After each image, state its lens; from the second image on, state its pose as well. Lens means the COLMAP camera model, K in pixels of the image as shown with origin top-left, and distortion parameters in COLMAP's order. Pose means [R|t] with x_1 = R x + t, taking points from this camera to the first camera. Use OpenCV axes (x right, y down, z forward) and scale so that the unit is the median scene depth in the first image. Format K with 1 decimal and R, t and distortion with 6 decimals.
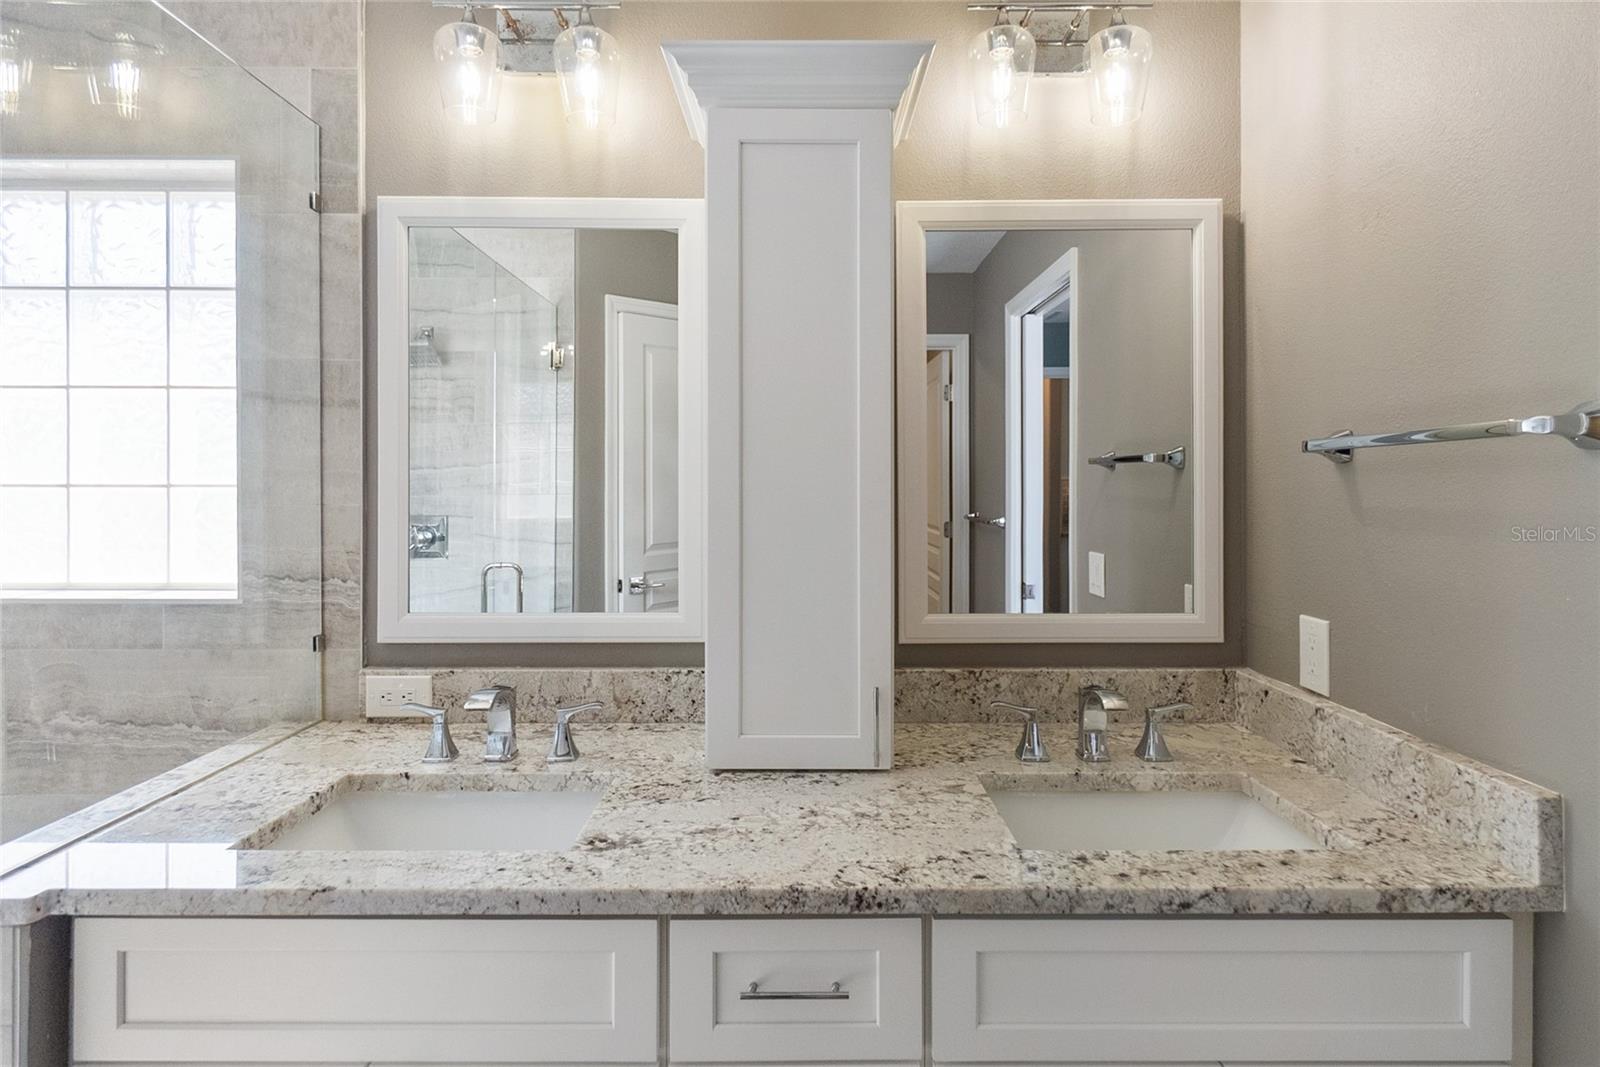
lens RADIAL K [[877.2, 0, 799.8], [0, 877.2, 494.4], [0, 0, 1]] dist [0.002621, -0.001723]
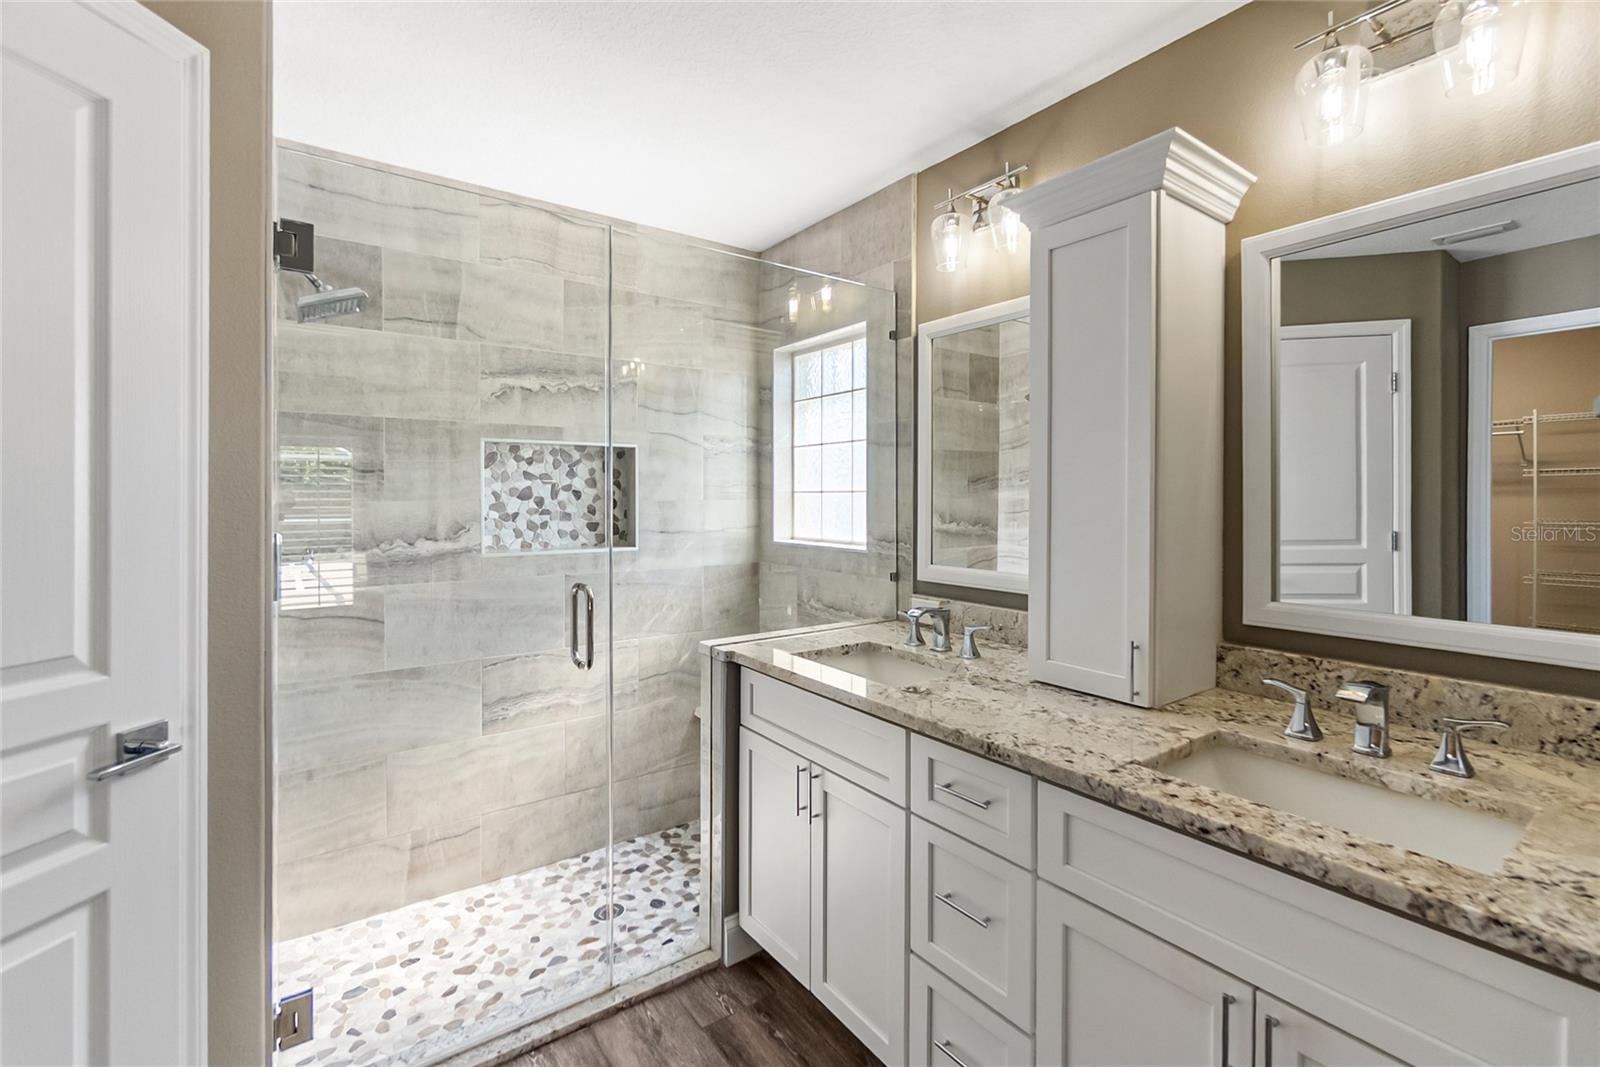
lens RADIAL K [[704.6, 0, 805.6], [0, 704.6, 501.4], [0, 0, 1]] dist [-0.003002, -0.000516]
pose [[0.585748, 0.004999, -0.810478, 0.663499], [-0.005005, 0.999984, 0.002550, 0.012227], [0.810478, 0.002563, 0.585764, -0.007516]]
